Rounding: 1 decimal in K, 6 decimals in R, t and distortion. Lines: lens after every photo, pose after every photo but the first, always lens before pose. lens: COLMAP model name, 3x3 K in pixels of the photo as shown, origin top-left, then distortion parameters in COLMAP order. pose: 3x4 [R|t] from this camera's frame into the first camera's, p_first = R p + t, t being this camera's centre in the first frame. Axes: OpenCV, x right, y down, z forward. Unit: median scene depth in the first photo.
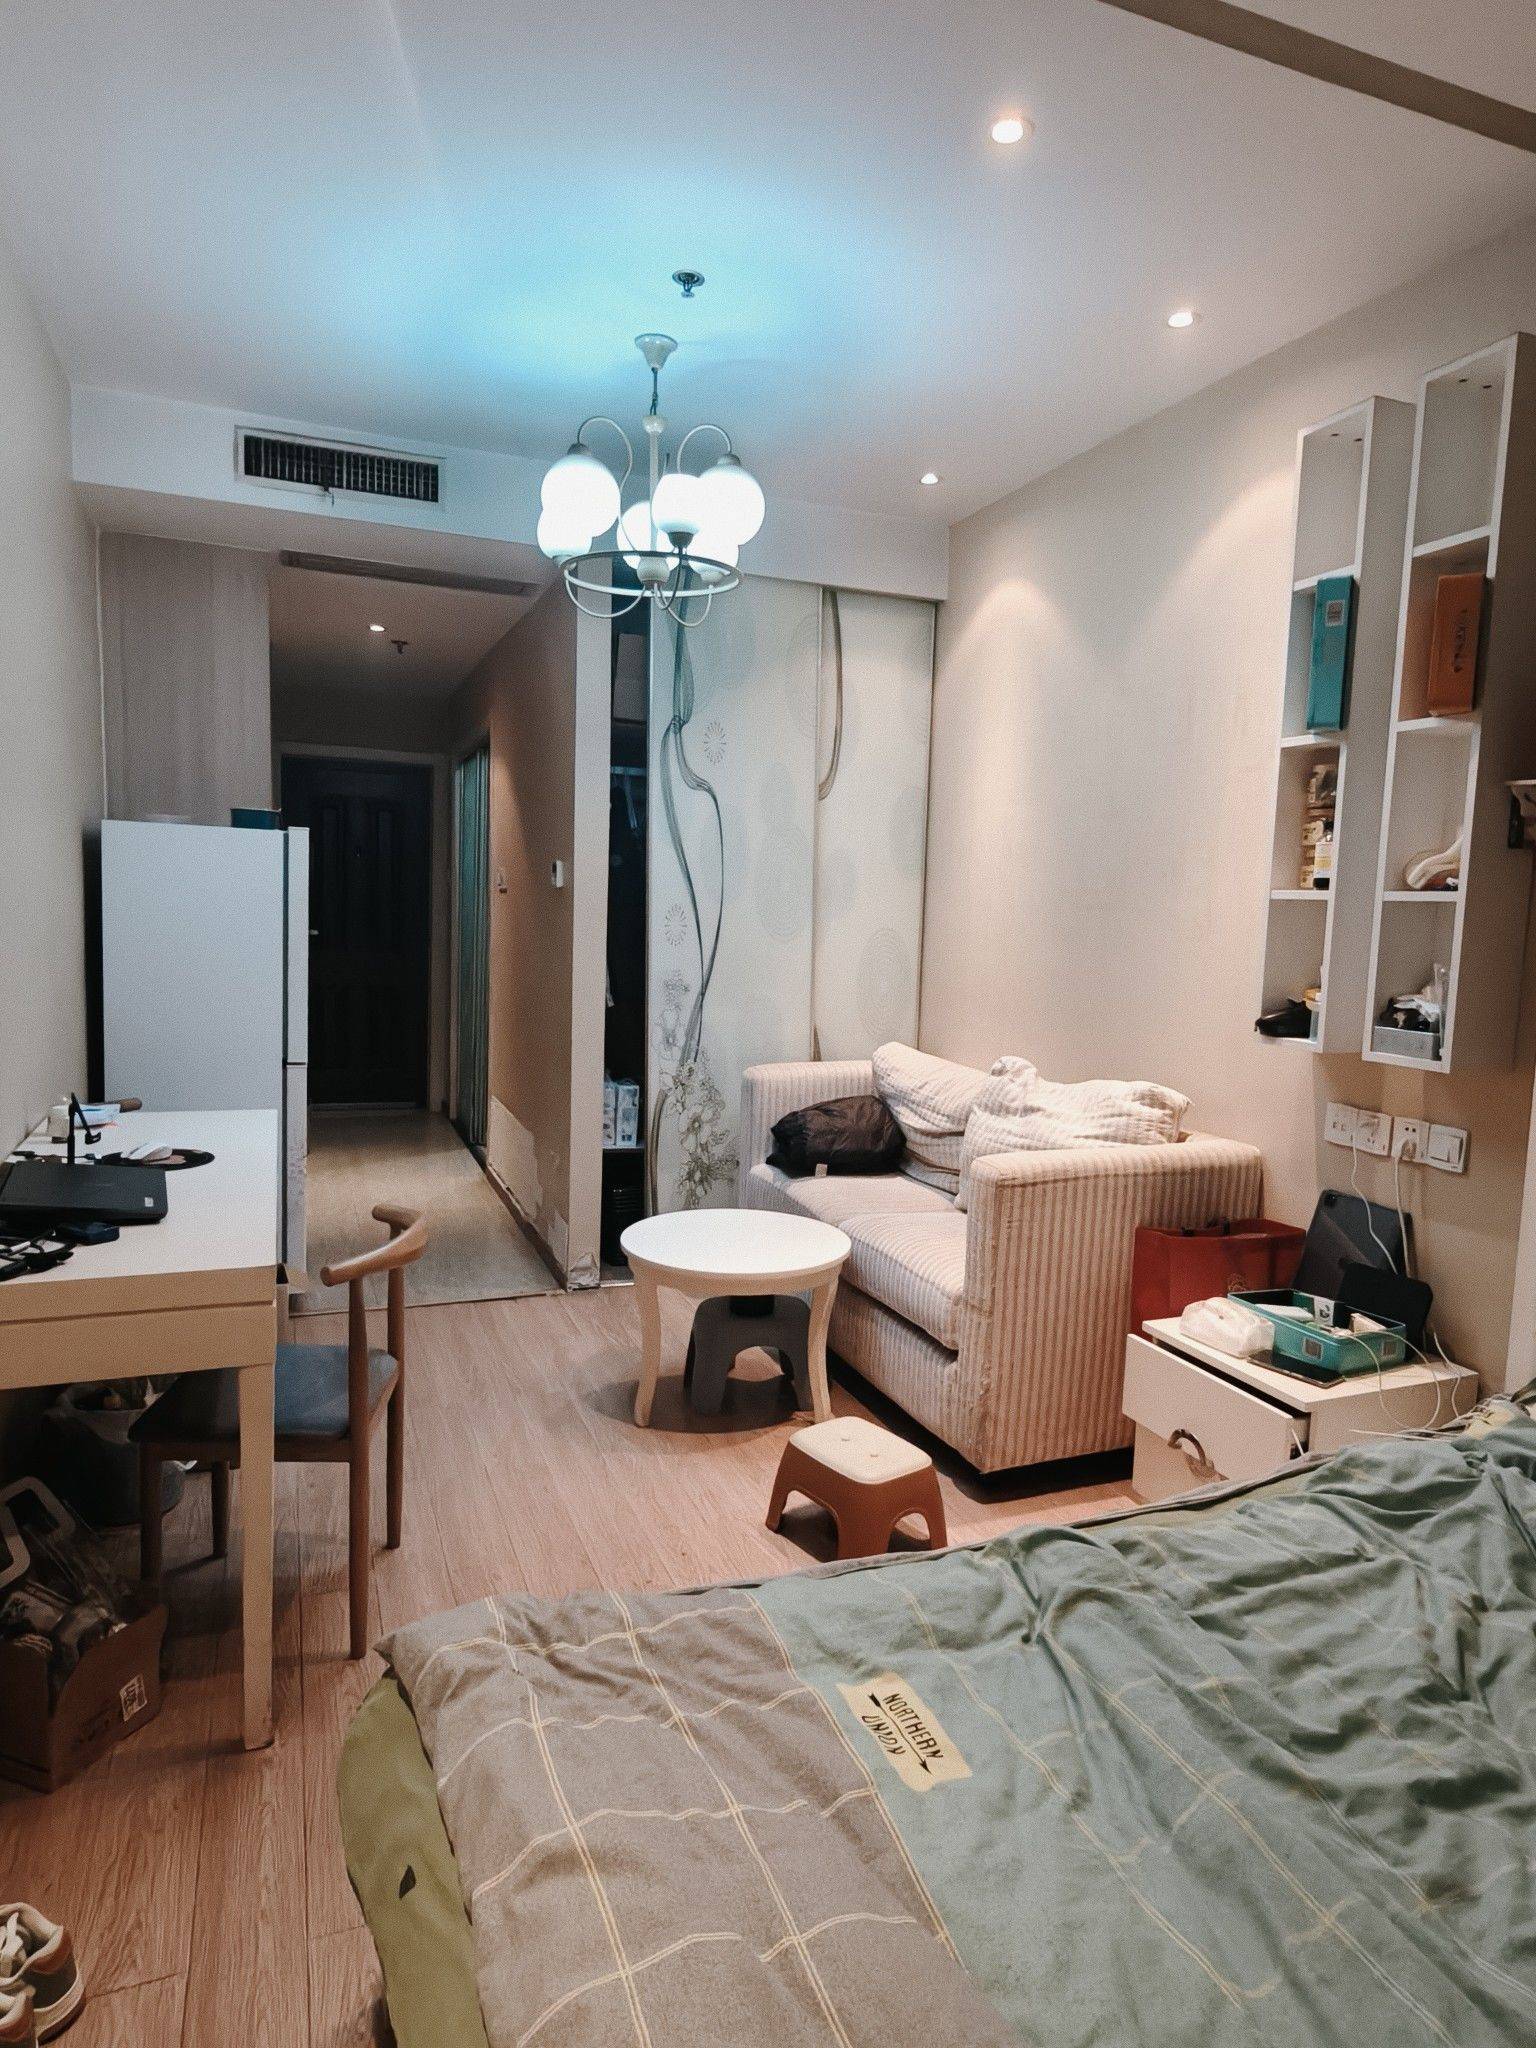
lens RADIAL K [[1205.9, 0, 768.0], [0, 1205.9, 1024.0], [0, 0, 1]] dist [-0.000170, 0.000001]
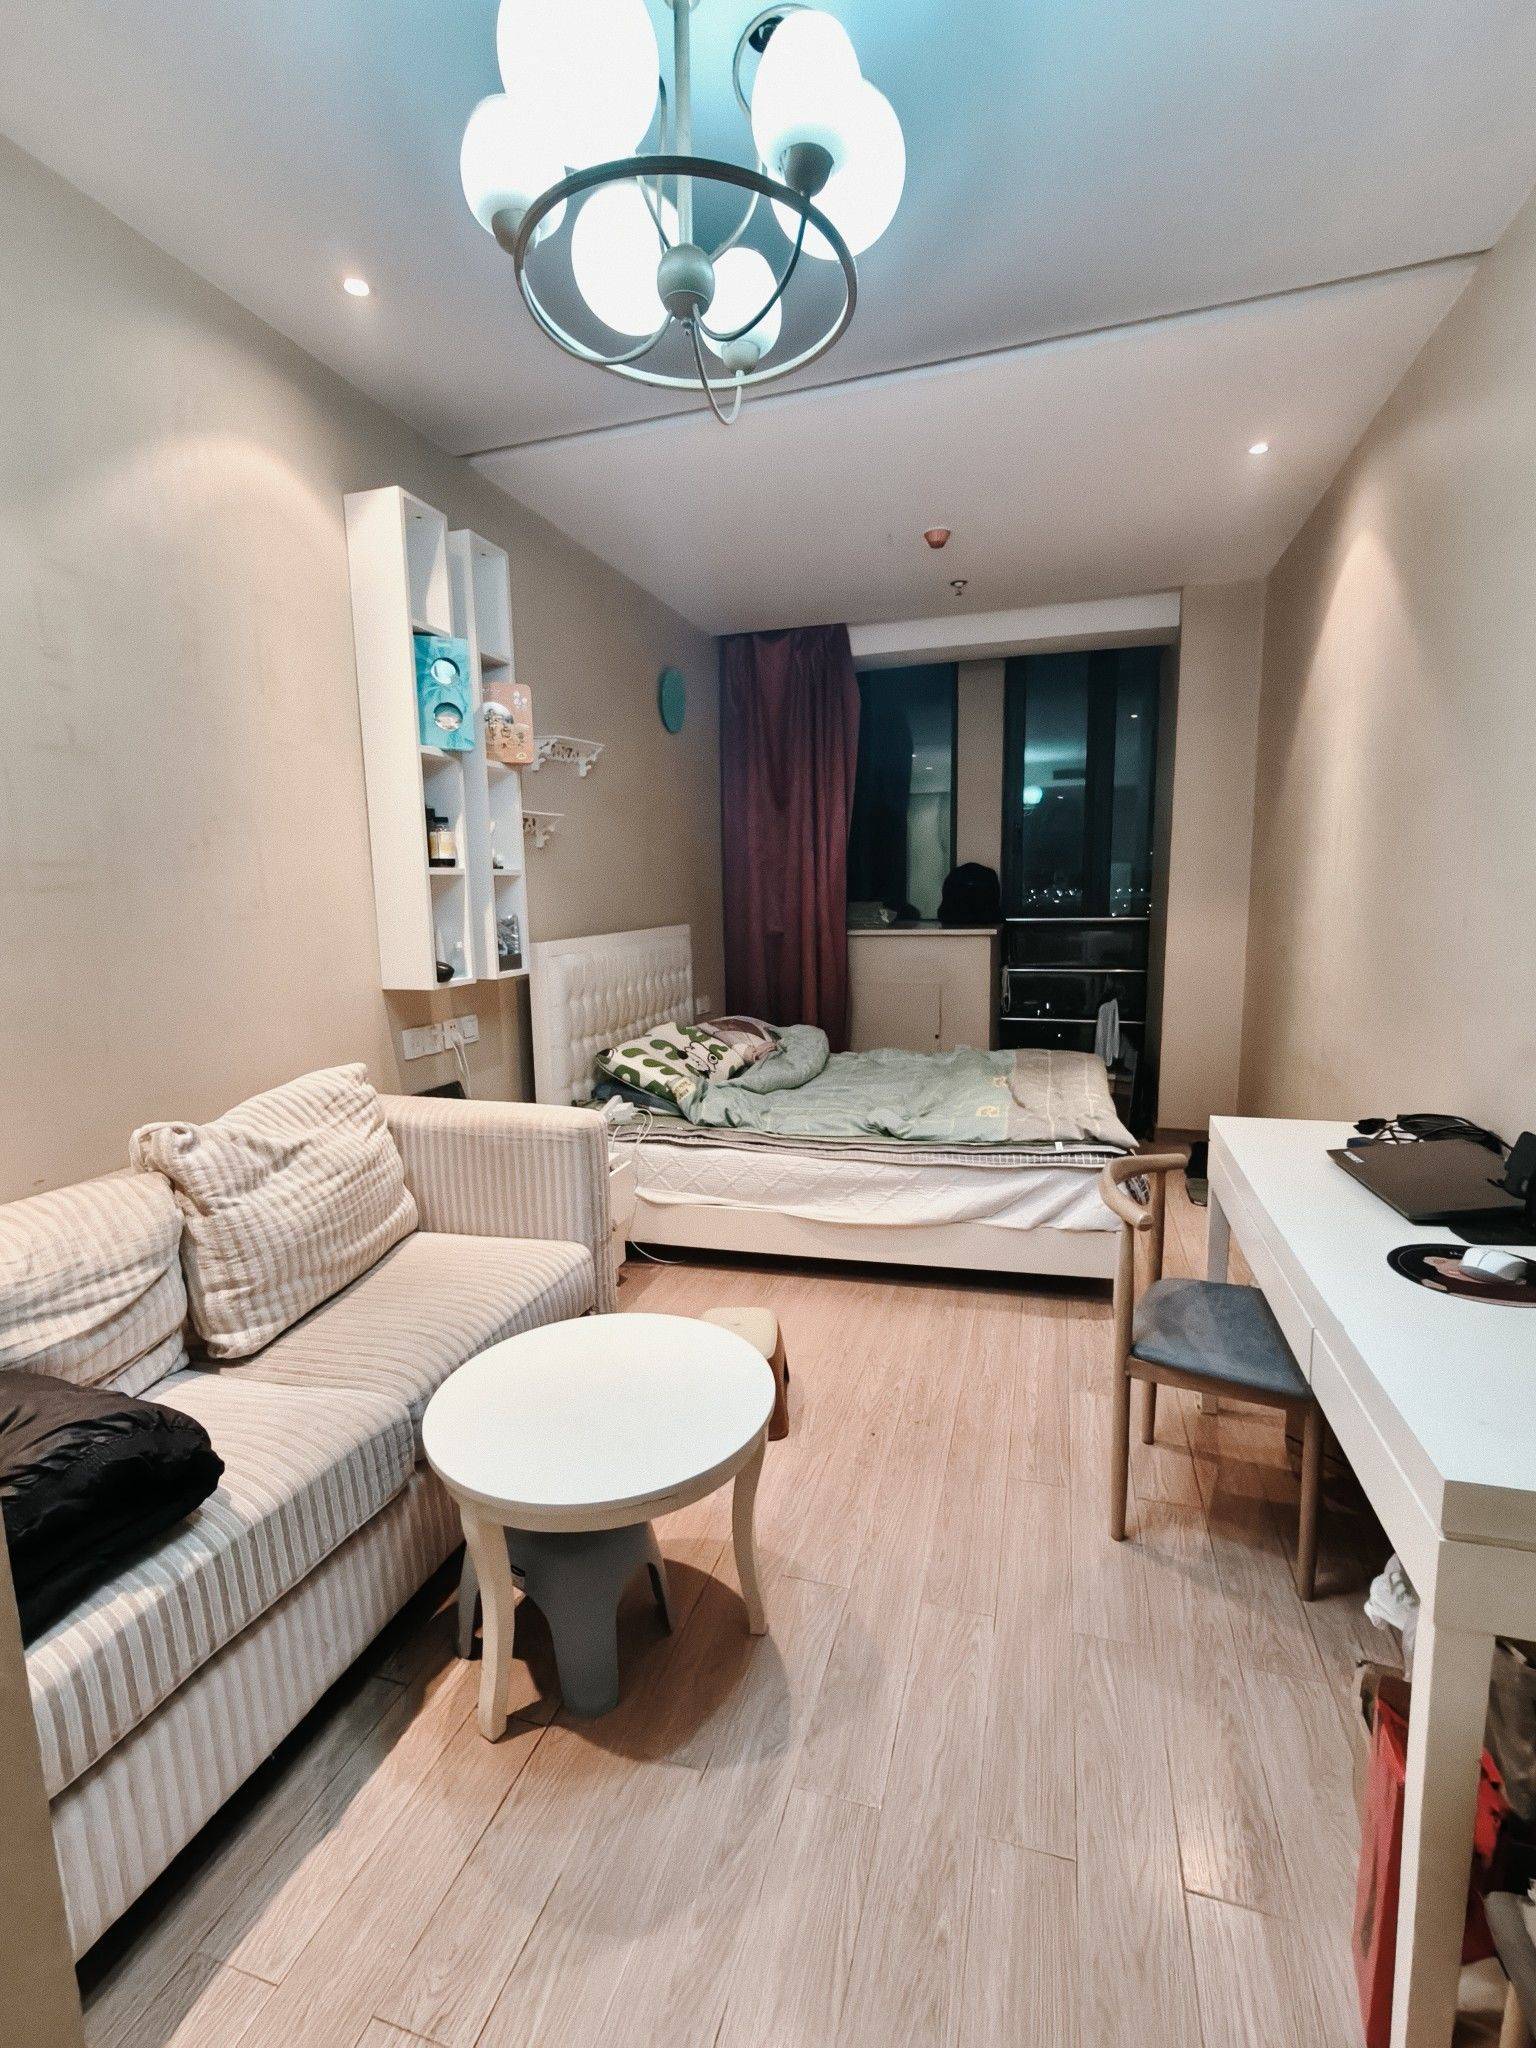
lens RADIAL K [[892.1, 0, 768.0], [0, 892.1, 1024.0], [0, 0, 1]] dist [0.000018, 0.000000]
pose [[-0.772349, -0.117834, 0.624173, -0.371978], [0.055162, 0.966488, 0.250714, -0.137136], [-0.632798, 0.228069, -0.739967, 1.221842]]
